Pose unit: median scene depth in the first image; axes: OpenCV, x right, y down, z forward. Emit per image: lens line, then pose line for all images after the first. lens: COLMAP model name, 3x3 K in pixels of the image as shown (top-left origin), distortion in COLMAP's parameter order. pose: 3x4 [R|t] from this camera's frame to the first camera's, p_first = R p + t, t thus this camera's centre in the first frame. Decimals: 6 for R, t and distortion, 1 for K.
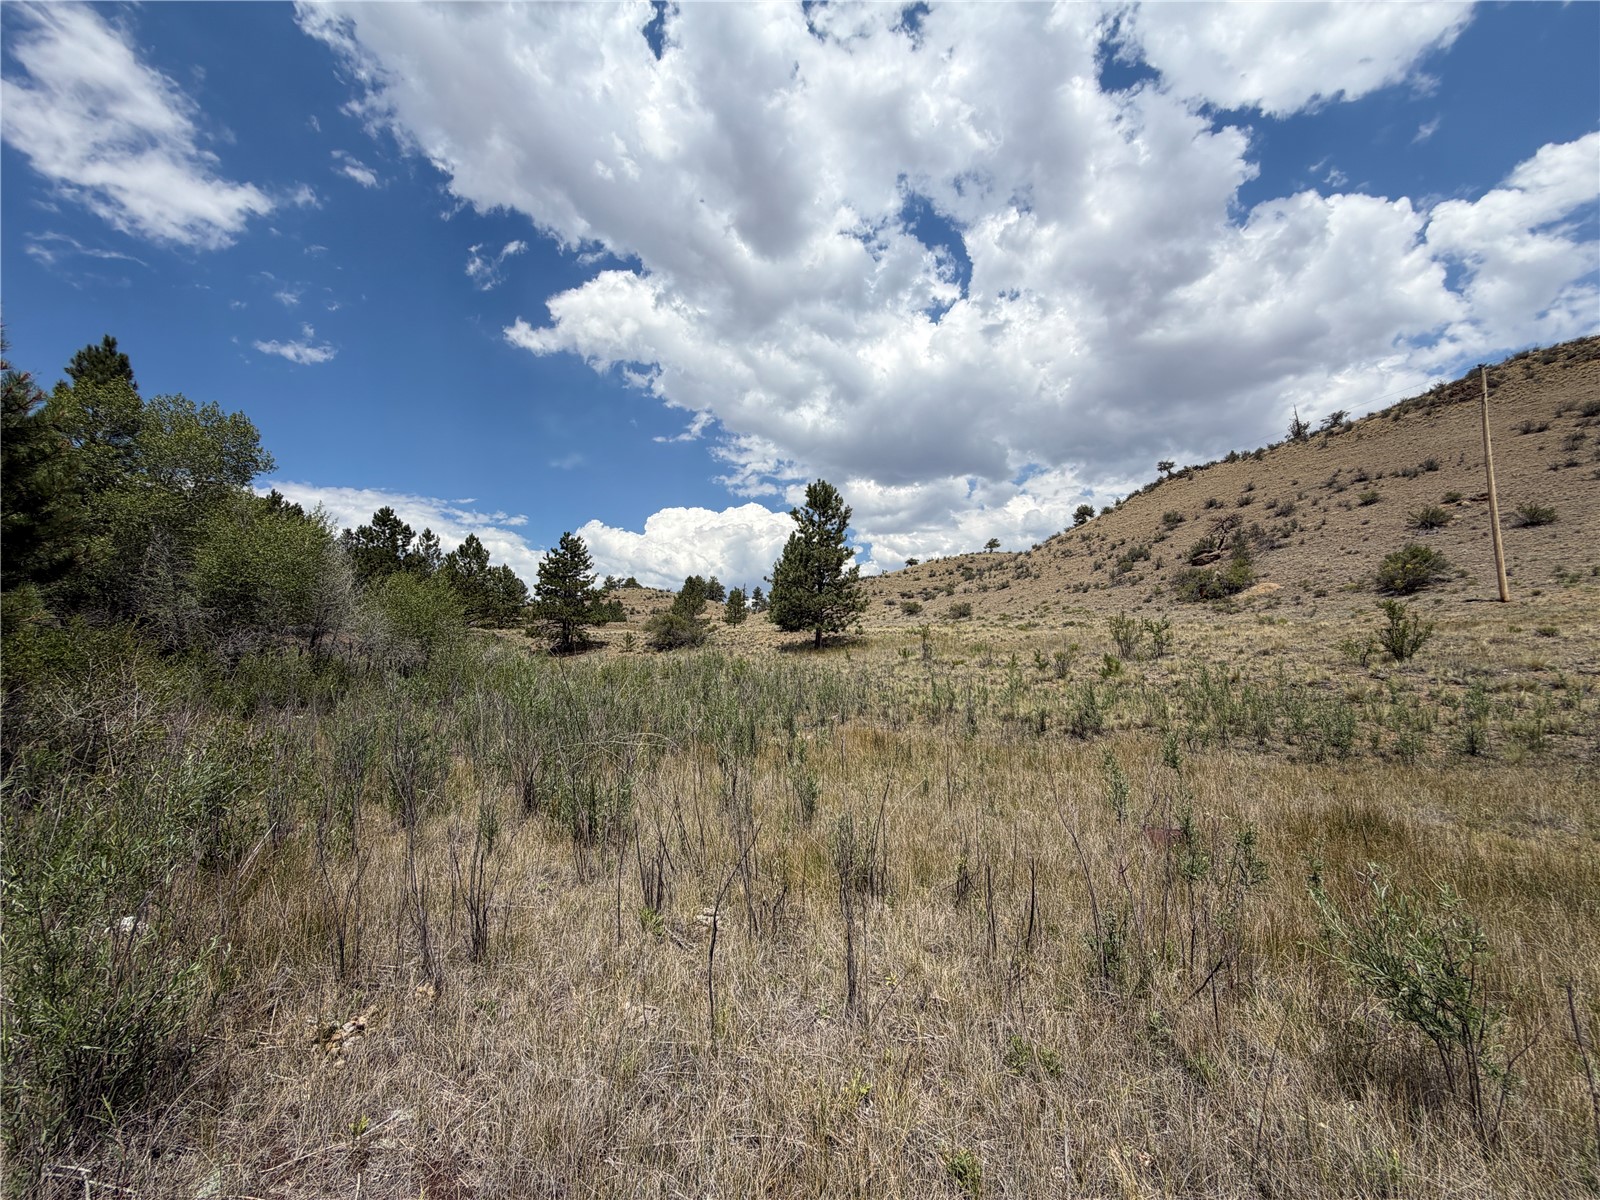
lens RADIAL K [[677.1, 0, 780.3], [0, 677.1, 603.0], [0, 0, 1]] dist [-0.000732, -0.000467]
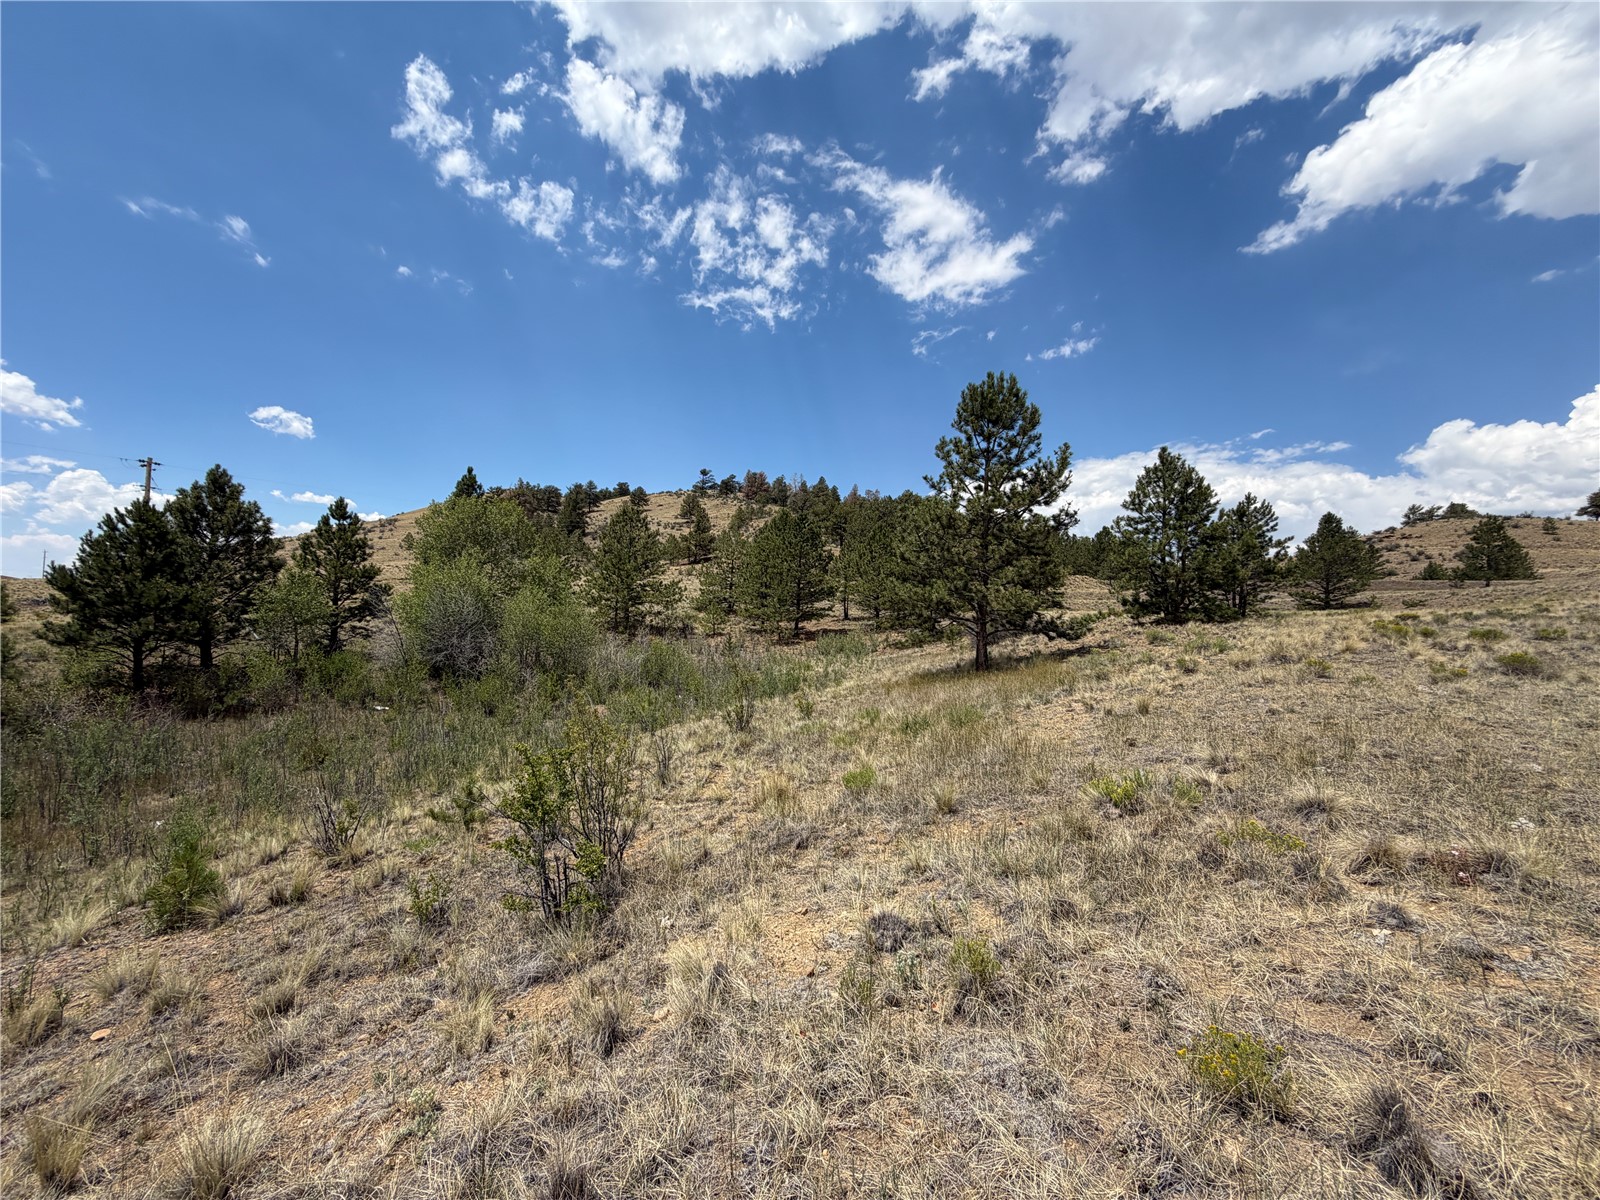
lens RADIAL K [[634.7, 0, 794.8], [0, 634.7, 594.9], [0, 0, 1]] dist [0.001019, -0.000077]
pose [[0.404440, -0.026209, -0.914189, 0.257960], [0.079529, 0.996811, 0.006606, -0.010168], [0.911100, -0.075376, 0.405234, 0.325922]]
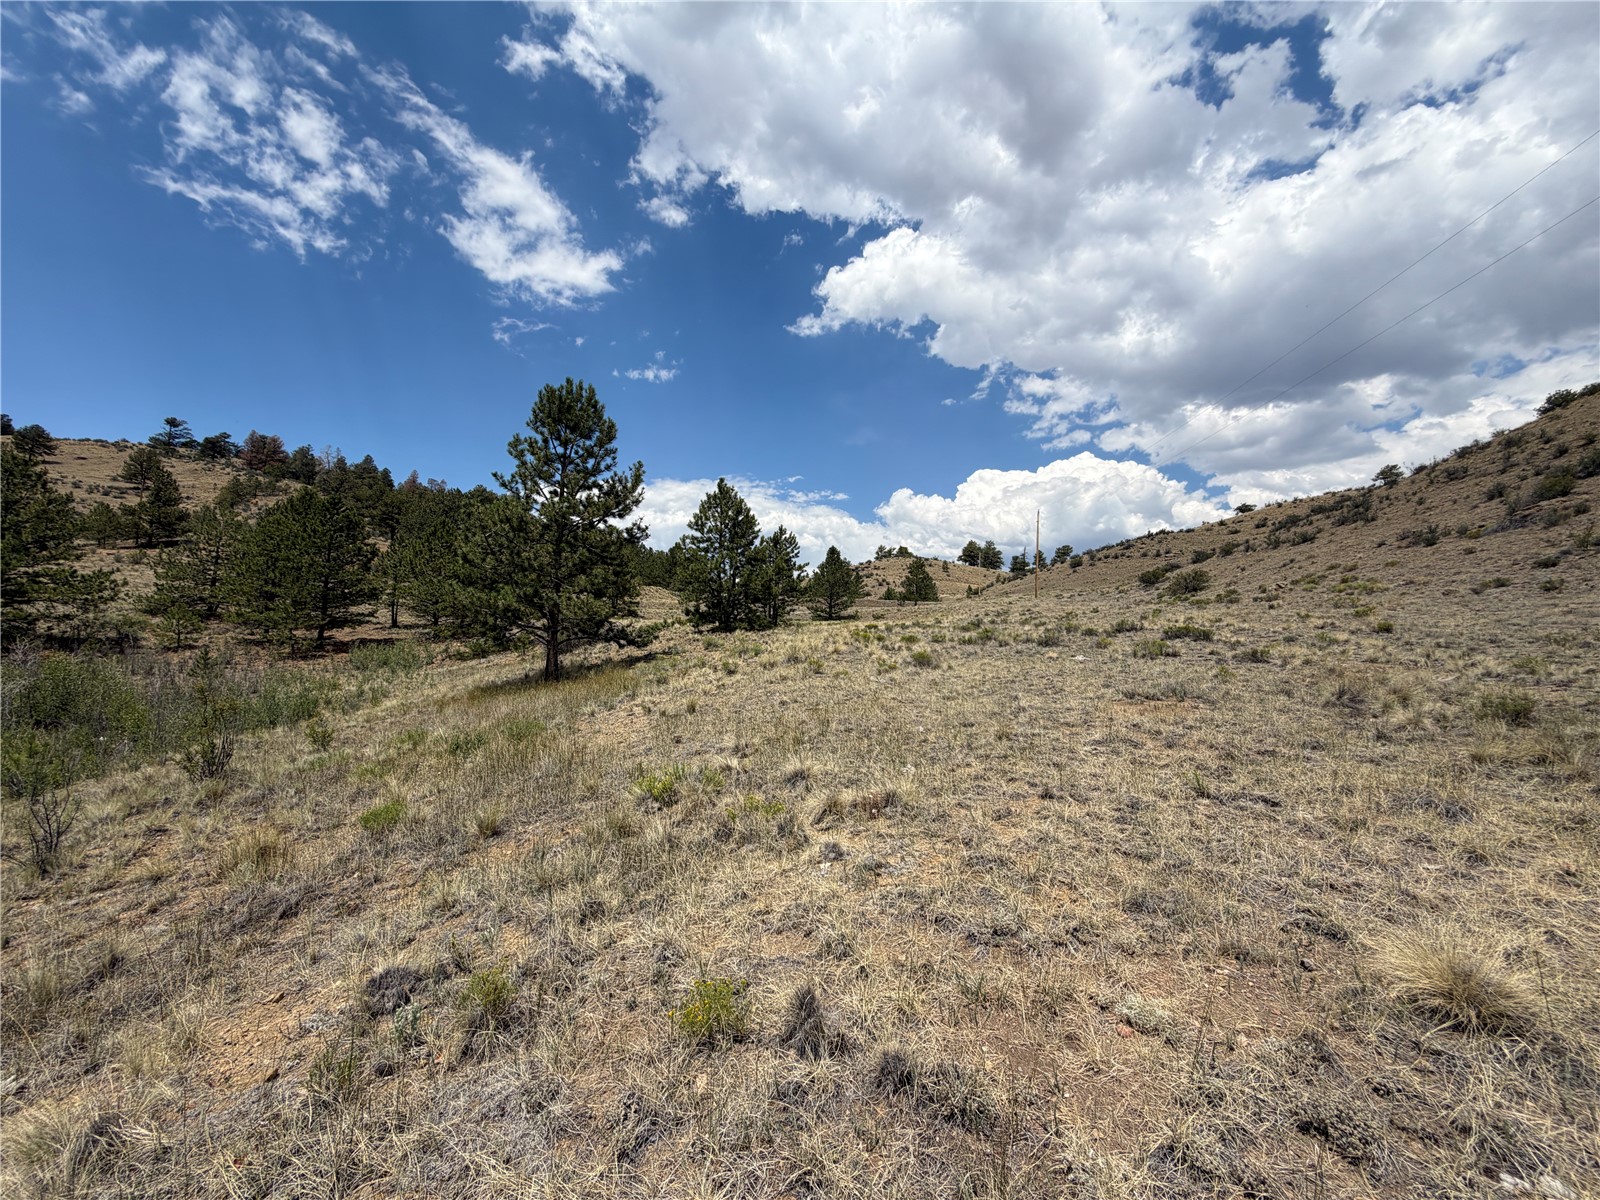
lens RADIAL K [[635.0, 0, 794.7], [0, 635.0, 595.8], [0, 0, 1]] dist [0.001131, -0.000338]
pose [[0.869461, -0.013672, -0.493813, 0.260193], [0.034667, 0.998841, 0.033384, -0.010182], [0.492785, -0.046145, 0.868927, 0.327891]]
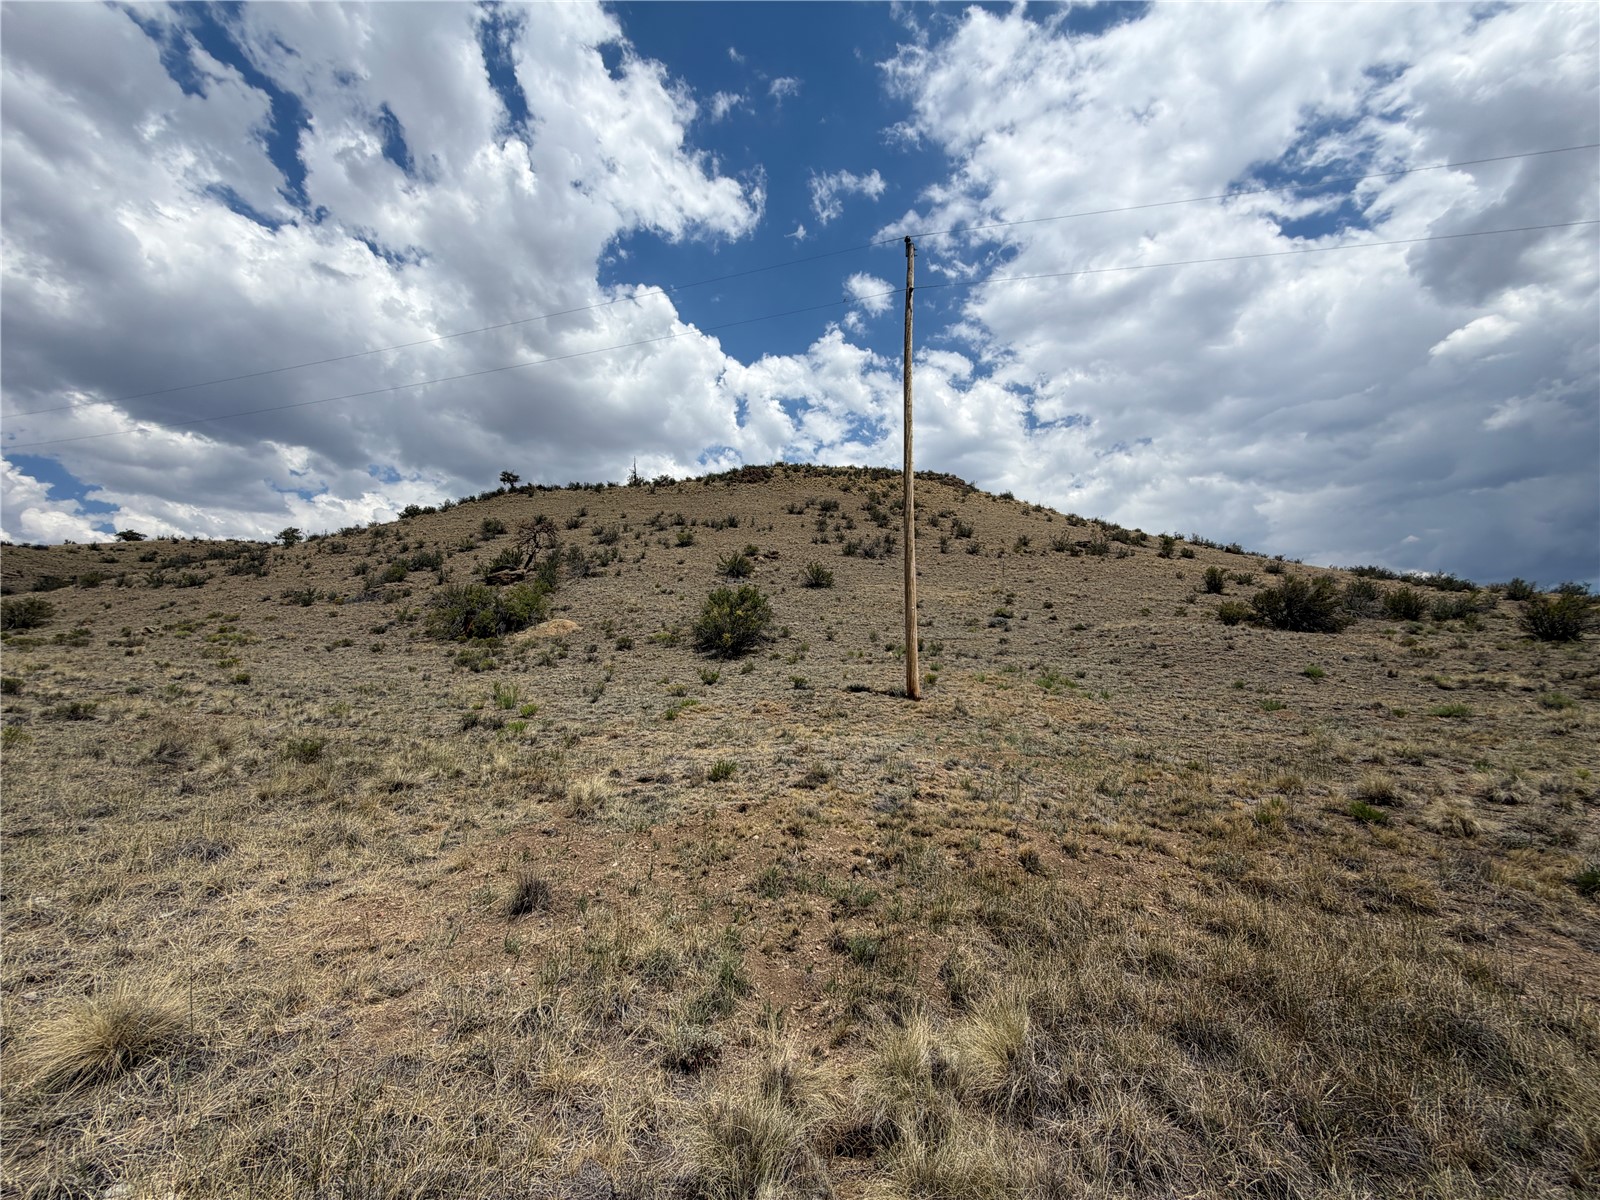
lens RADIAL K [[635.0, 0, 793.9], [0, 635.0, 592.8], [0, 0, 1]] dist [-0.000525, 0.000042]
pose [[0.604712, 0.132012, 0.785427, 0.265835], [-0.089524, 0.991184, -0.097669, -0.010874], [-0.791396, -0.011253, 0.611200, 0.323620]]
